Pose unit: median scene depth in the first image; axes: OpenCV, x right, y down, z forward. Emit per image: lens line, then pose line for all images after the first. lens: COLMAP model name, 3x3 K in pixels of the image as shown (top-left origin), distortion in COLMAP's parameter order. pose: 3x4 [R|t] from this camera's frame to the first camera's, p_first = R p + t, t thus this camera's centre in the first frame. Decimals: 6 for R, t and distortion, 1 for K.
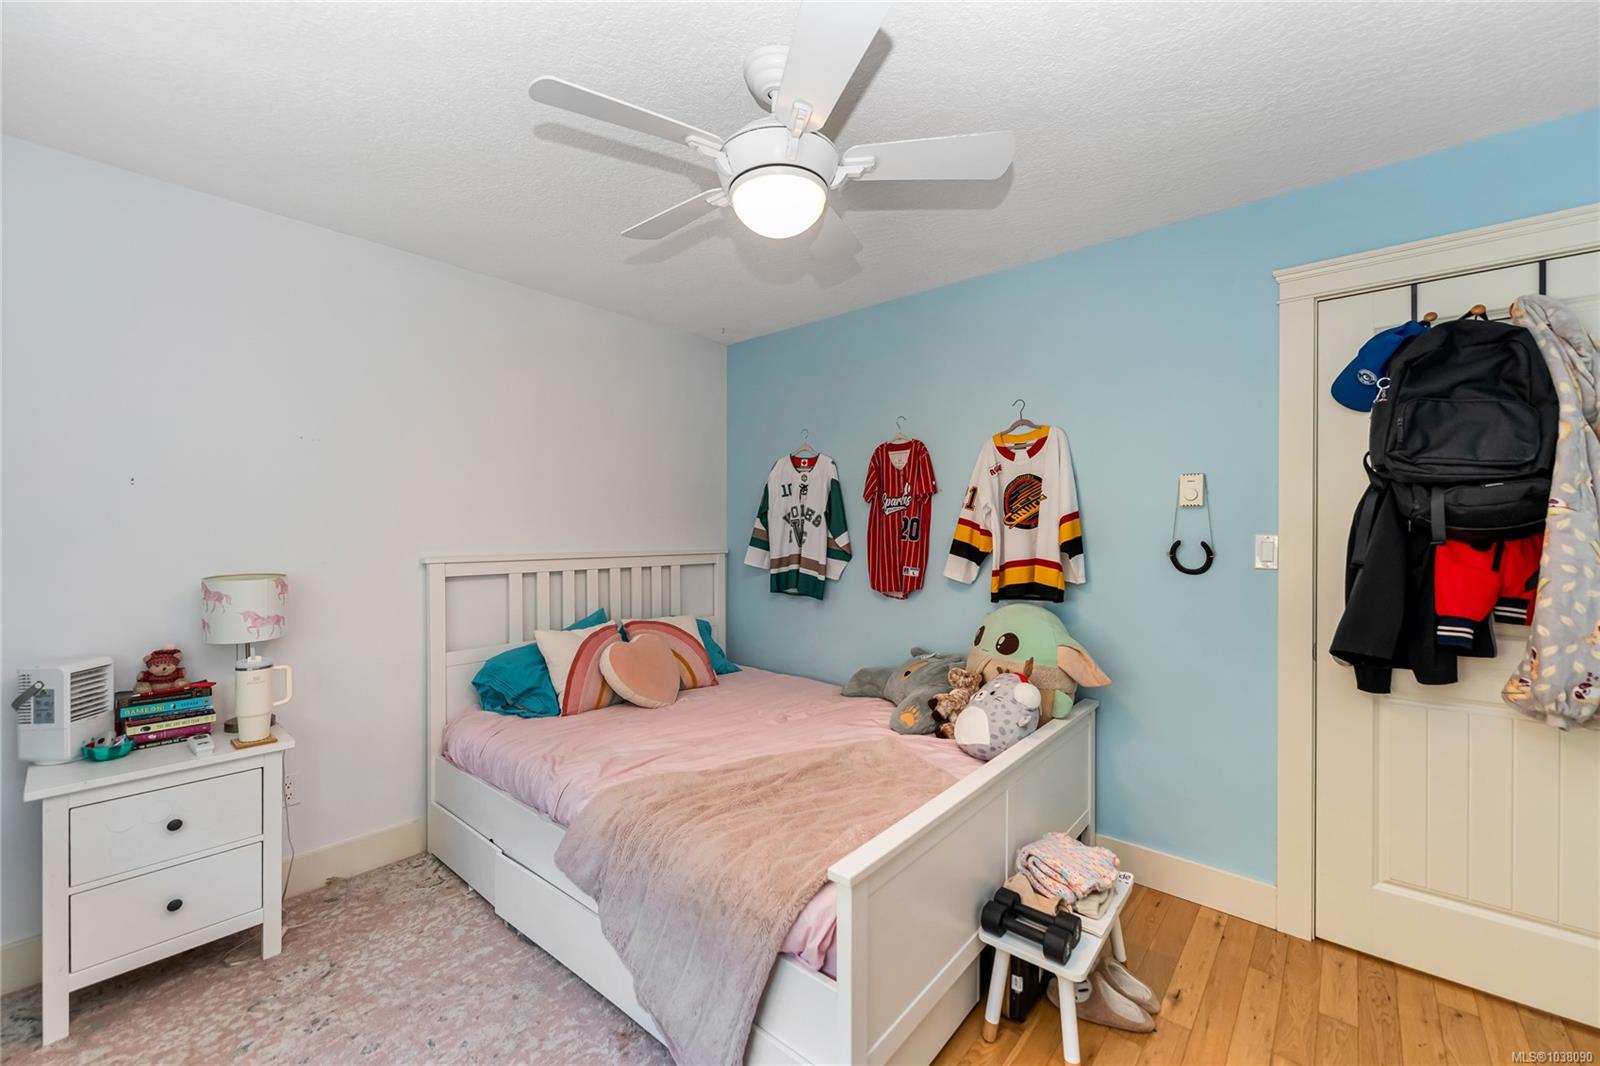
lens RADIAL K [[636.9, 0, 800.4], [0, 636.9, 545.9], [0, 0, 1]] dist [-0.002528, -0.000173]
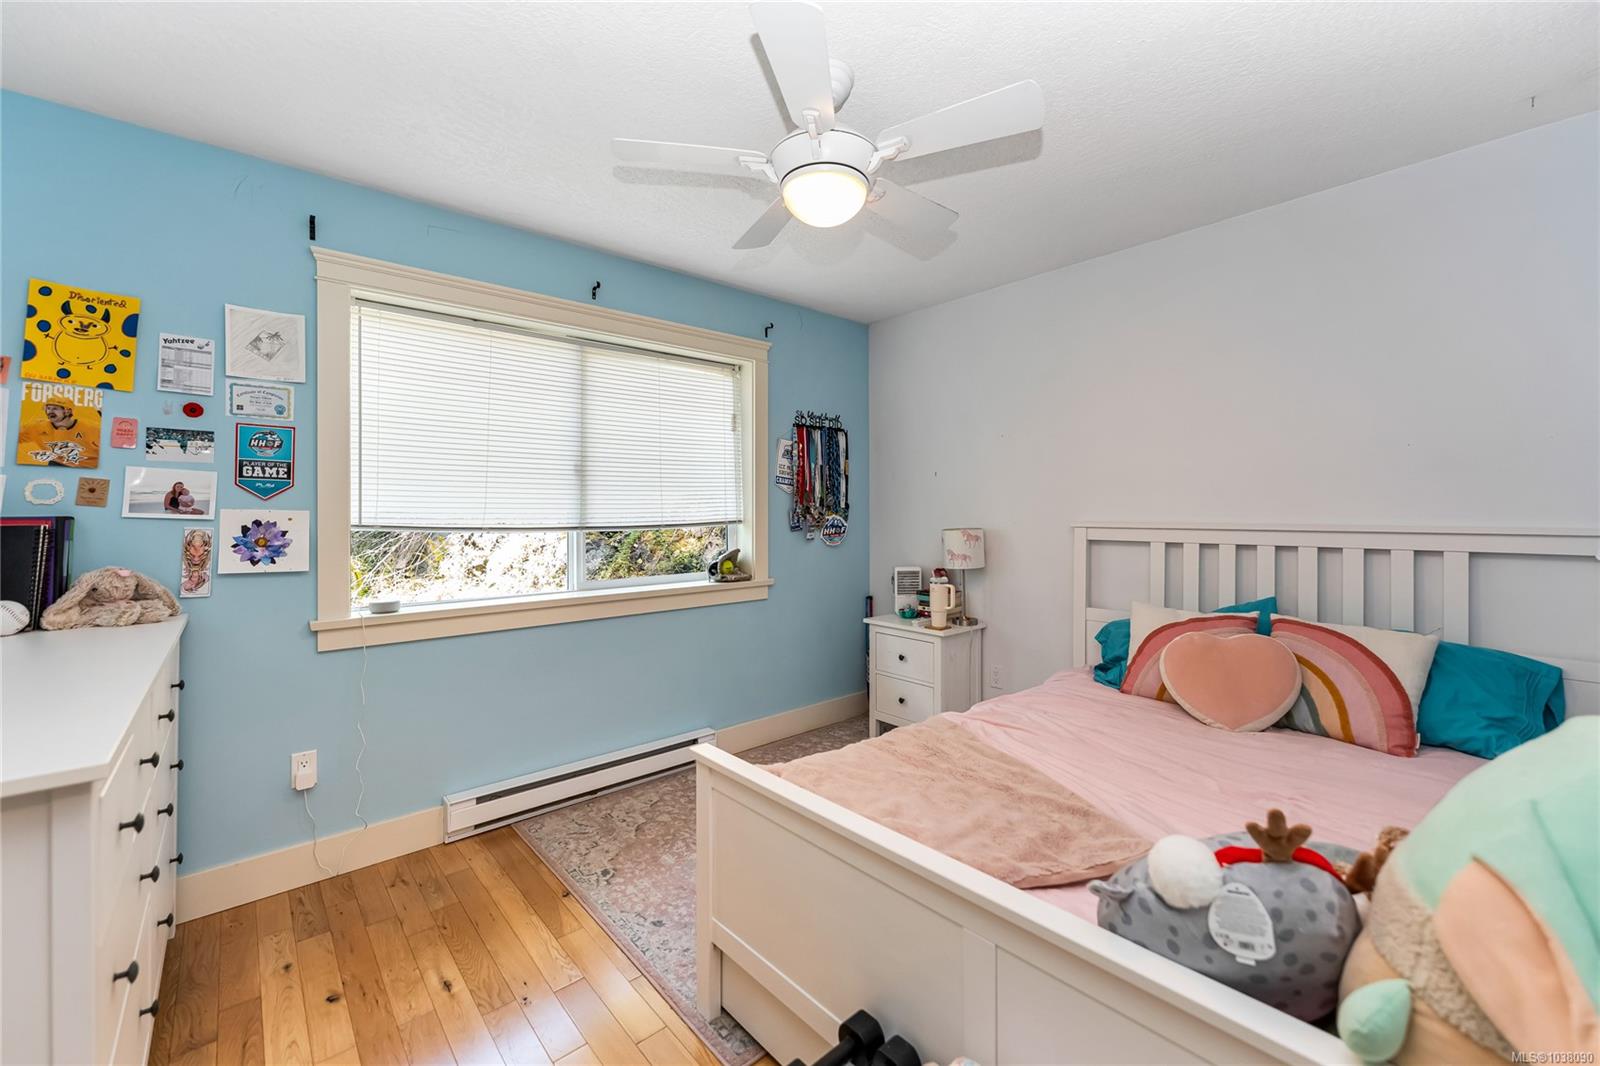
lens RADIAL K [[638.8, 0, 795.2], [0, 638.8, 520.8], [0, 0, 1]] dist [0.000481, 0.000112]
pose [[-0.140549, 0.012221, -0.989998, 0.618446], [-0.022511, 0.999626, 0.015536, 0.008813], [0.989818, 0.024469, -0.140221, 0.631690]]
